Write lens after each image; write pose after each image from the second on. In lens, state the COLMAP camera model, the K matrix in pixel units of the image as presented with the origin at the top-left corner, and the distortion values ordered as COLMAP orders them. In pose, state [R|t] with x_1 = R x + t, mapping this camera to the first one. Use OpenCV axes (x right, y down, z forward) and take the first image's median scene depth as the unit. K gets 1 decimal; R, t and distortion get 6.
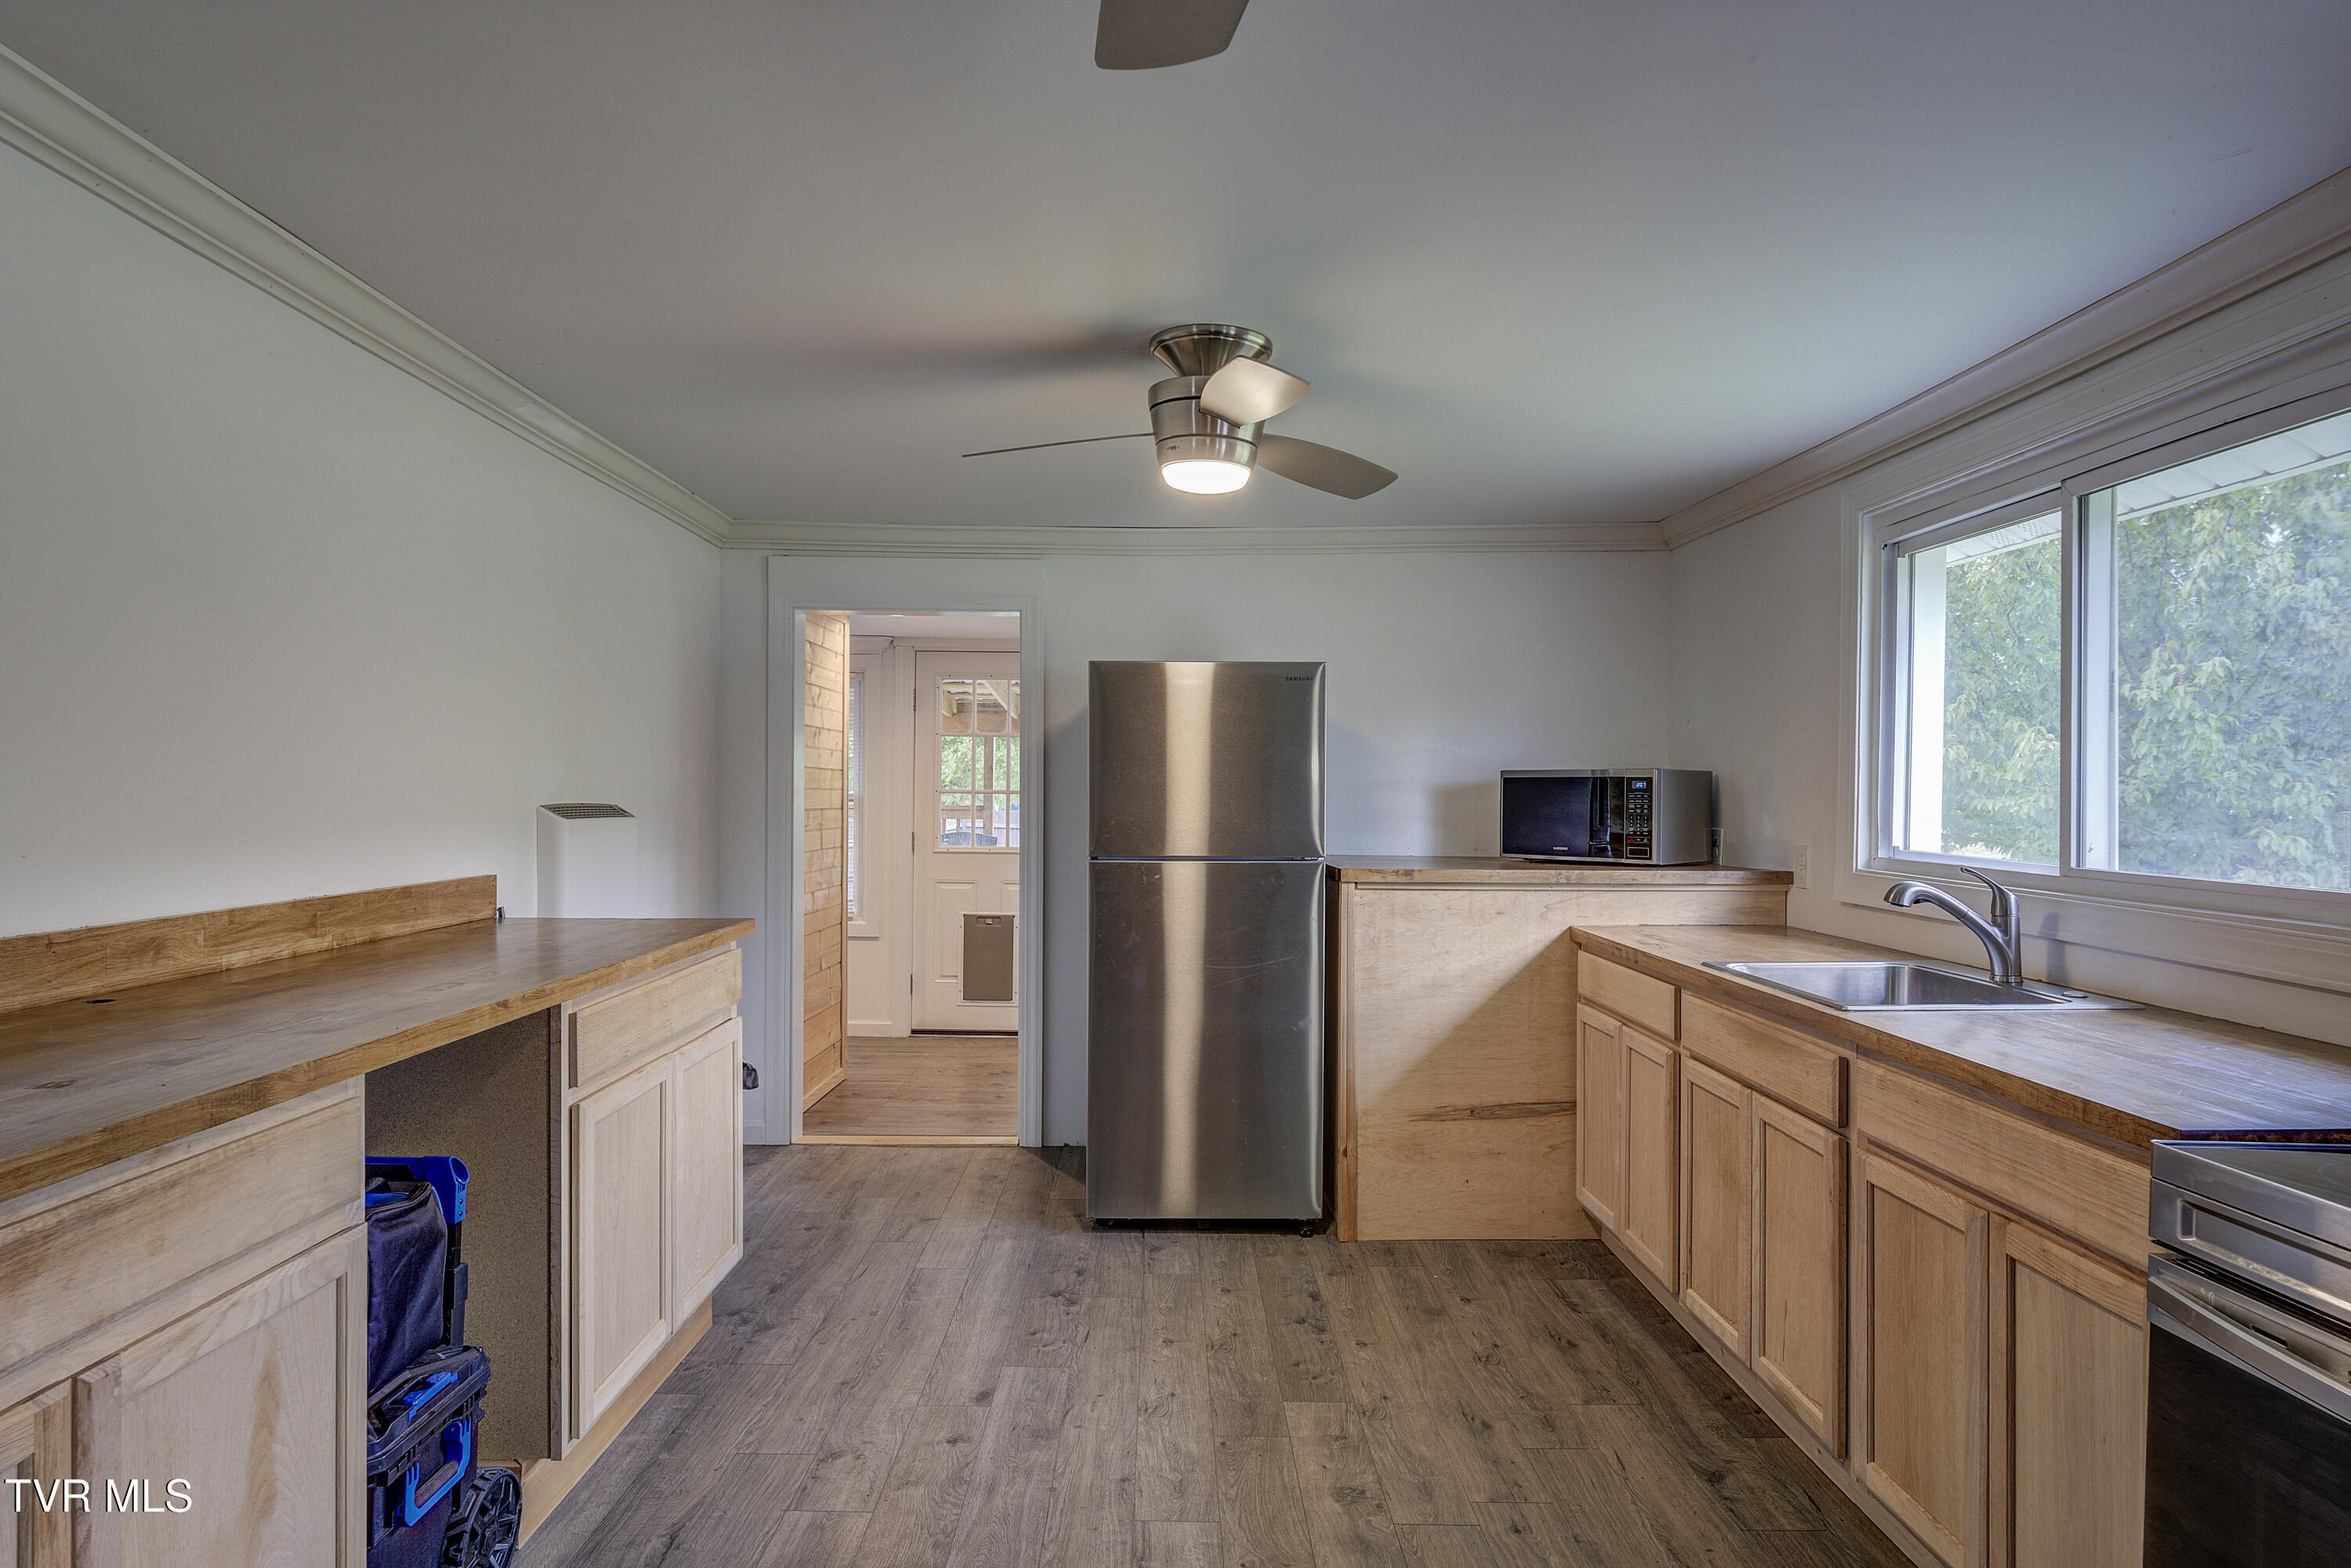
lens RADIAL K [[1305.7, 0, 1183.0], [0, 1305.7, 802.6], [0, 0, 1]] dist [-0.005536, 0.000686]
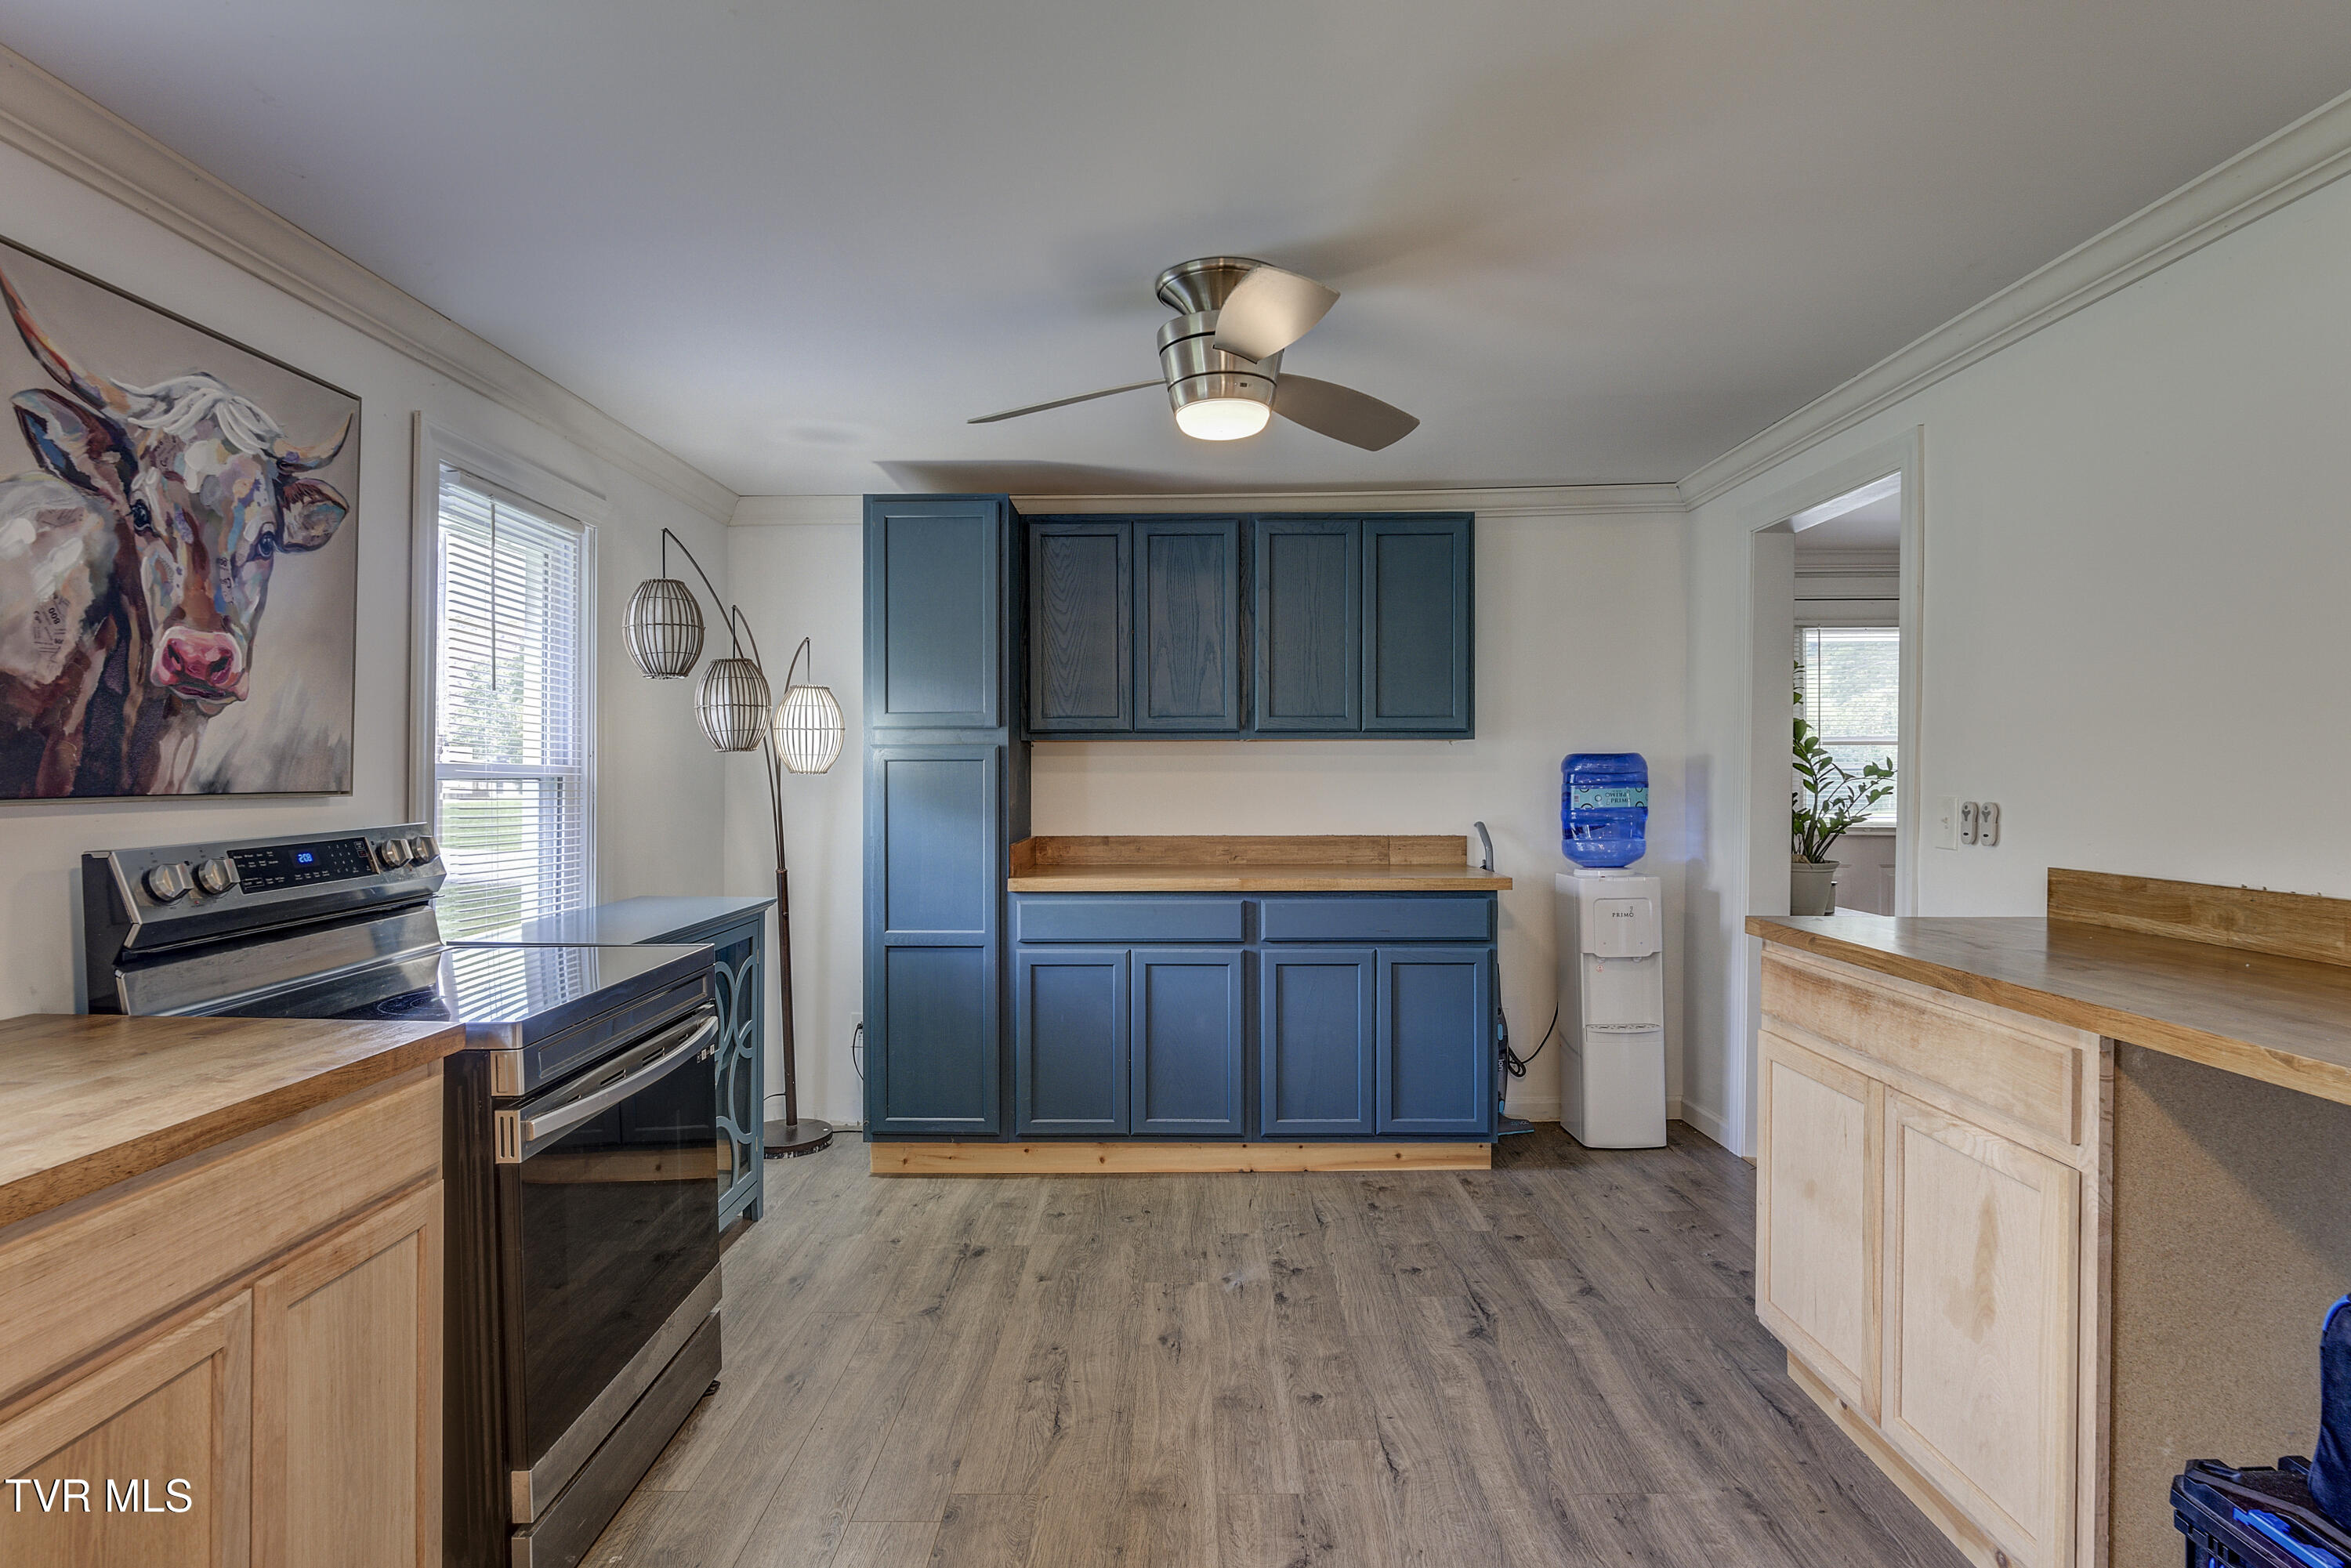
lens RADIAL K [[1207.8, 0, 1186.1], [0, 1207.8, 774.0], [0, 0, 1]] dist [-0.000423, 0.002305]
pose [[-0.999768, -0.009726, 0.019237, 0.037503], [-0.009516, 0.999894, 0.010992, 0.000151], [-0.019341, 0.010807, -0.999755, 1.090203]]
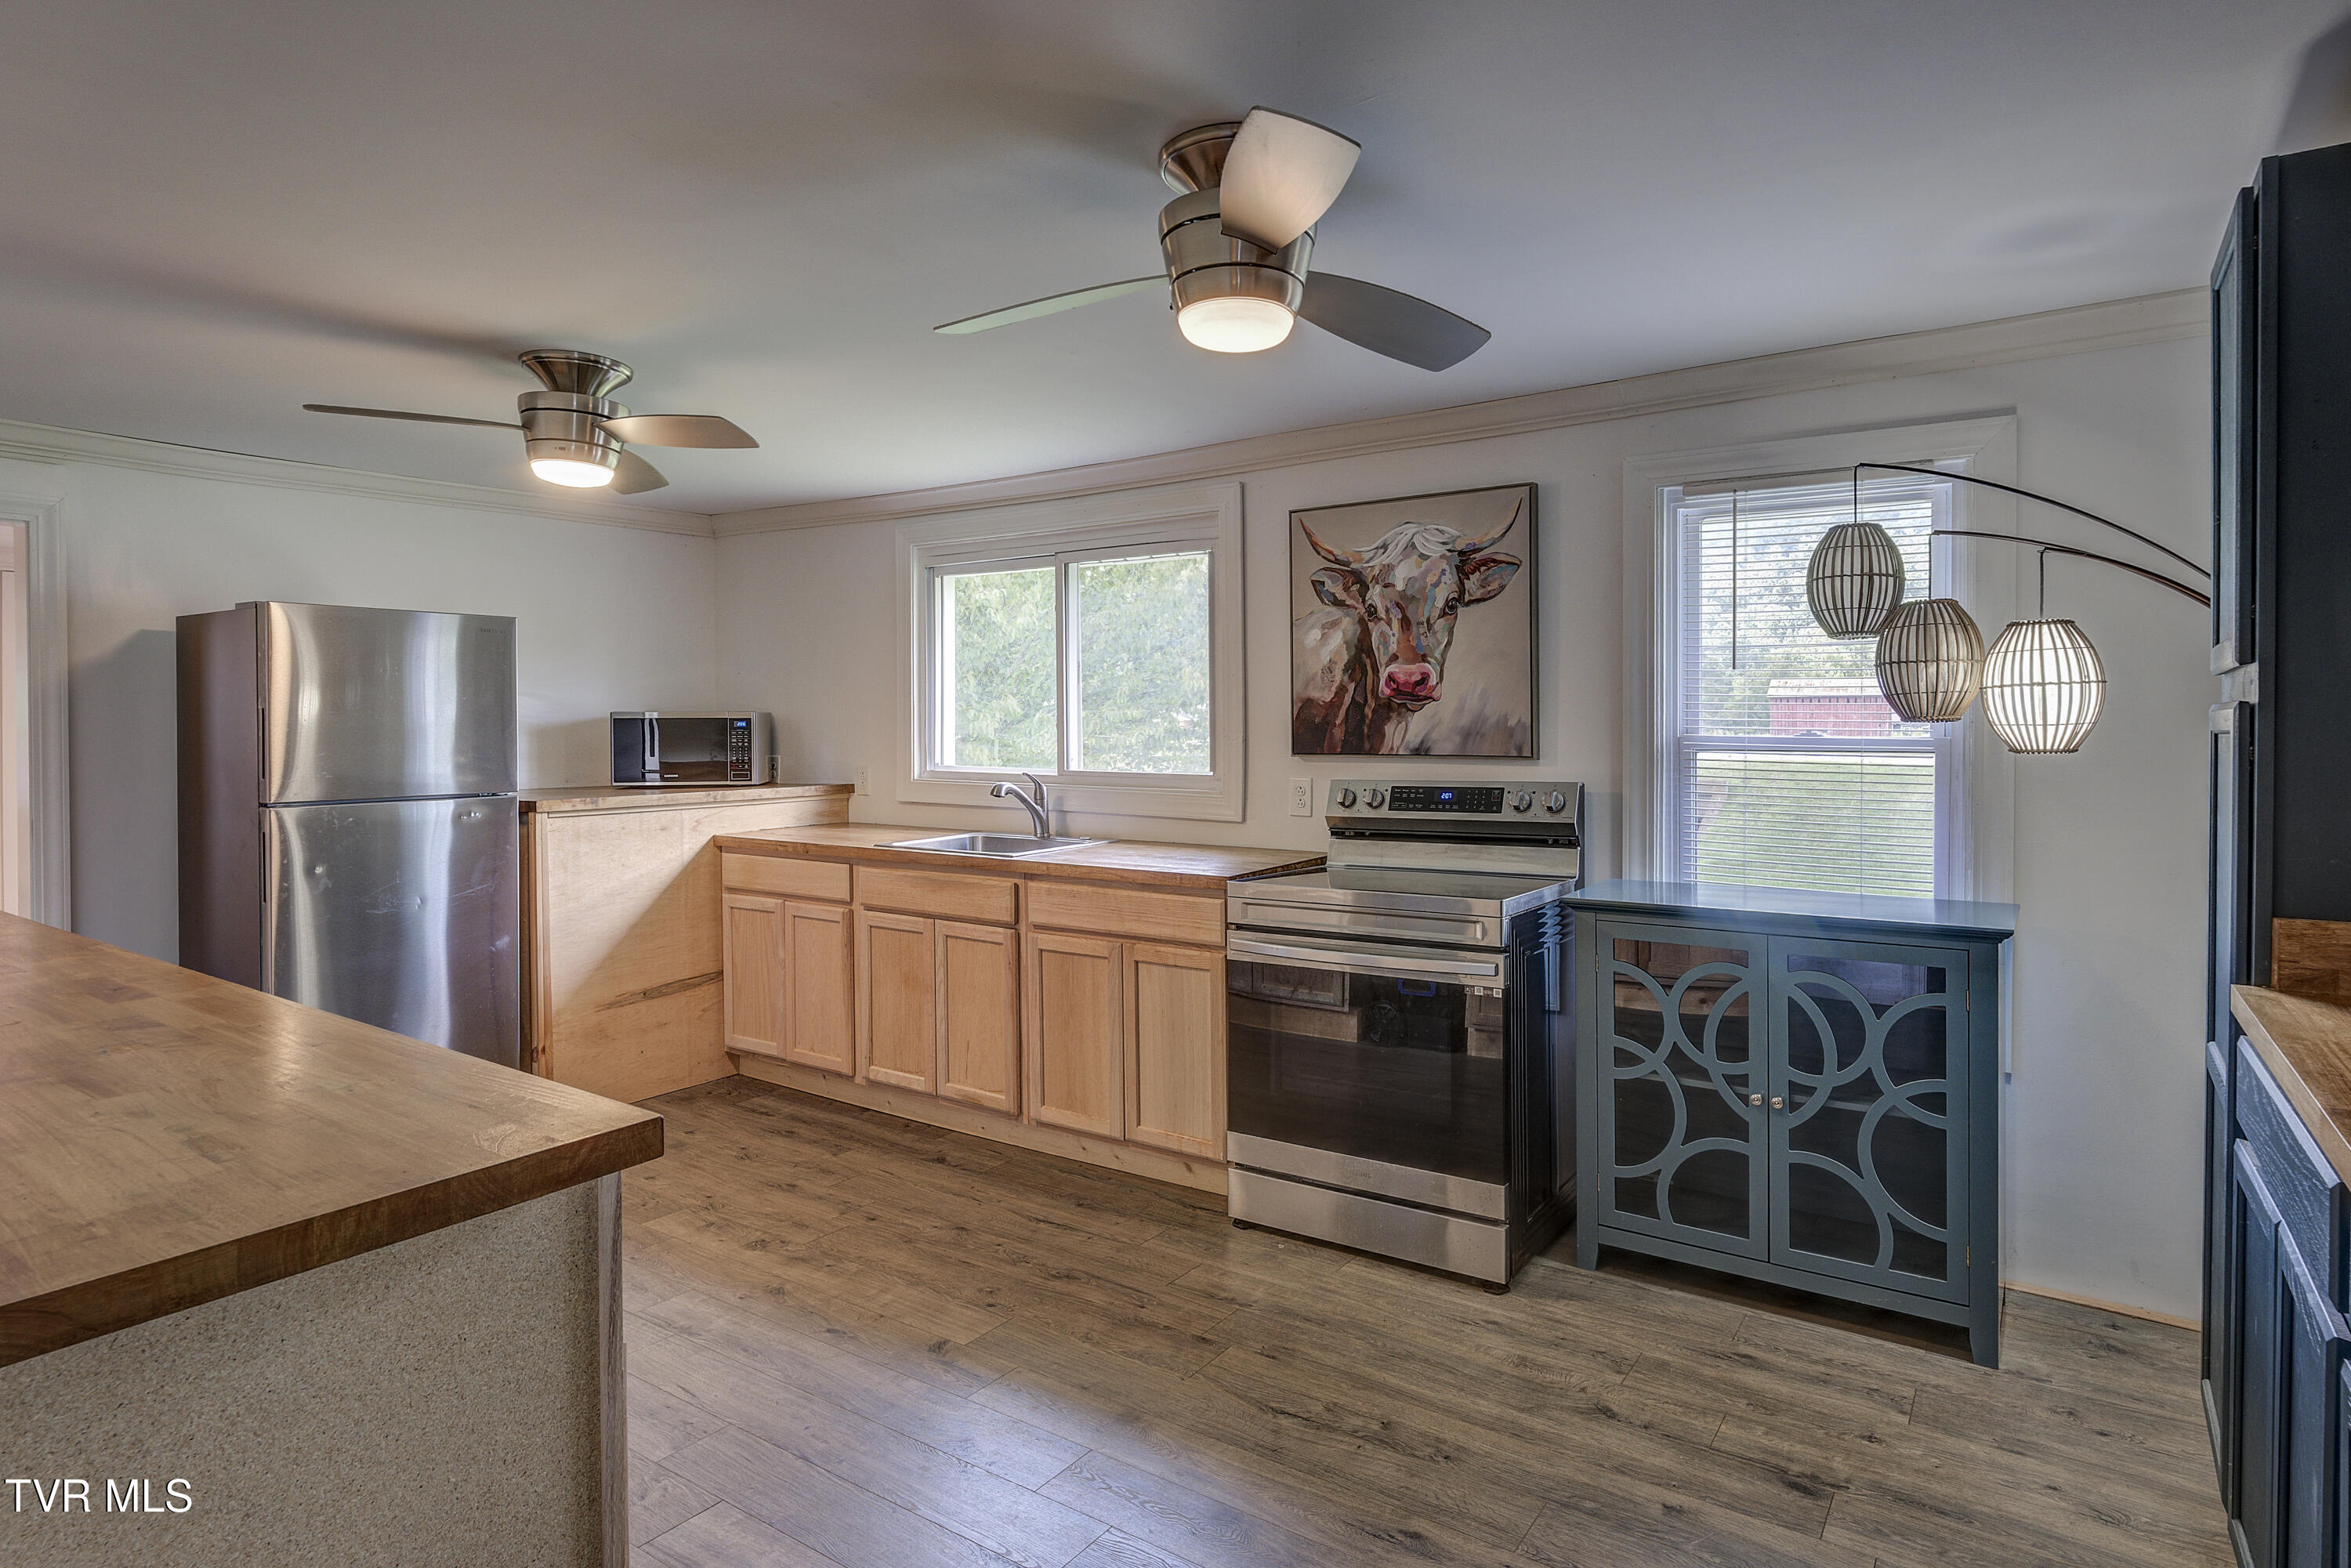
lens RADIAL K [[1247.0, 0, 1196.3], [0, 1247.0, 730.3], [0, 0, 1]] dist [0.000182, -0.002941]
pose [[0.568556, -0.014292, 0.822520, -0.557631], [0.014623, 0.999867, 0.007266, -0.012950], [-0.822514, 0.007897, 0.568690, -0.110617]]
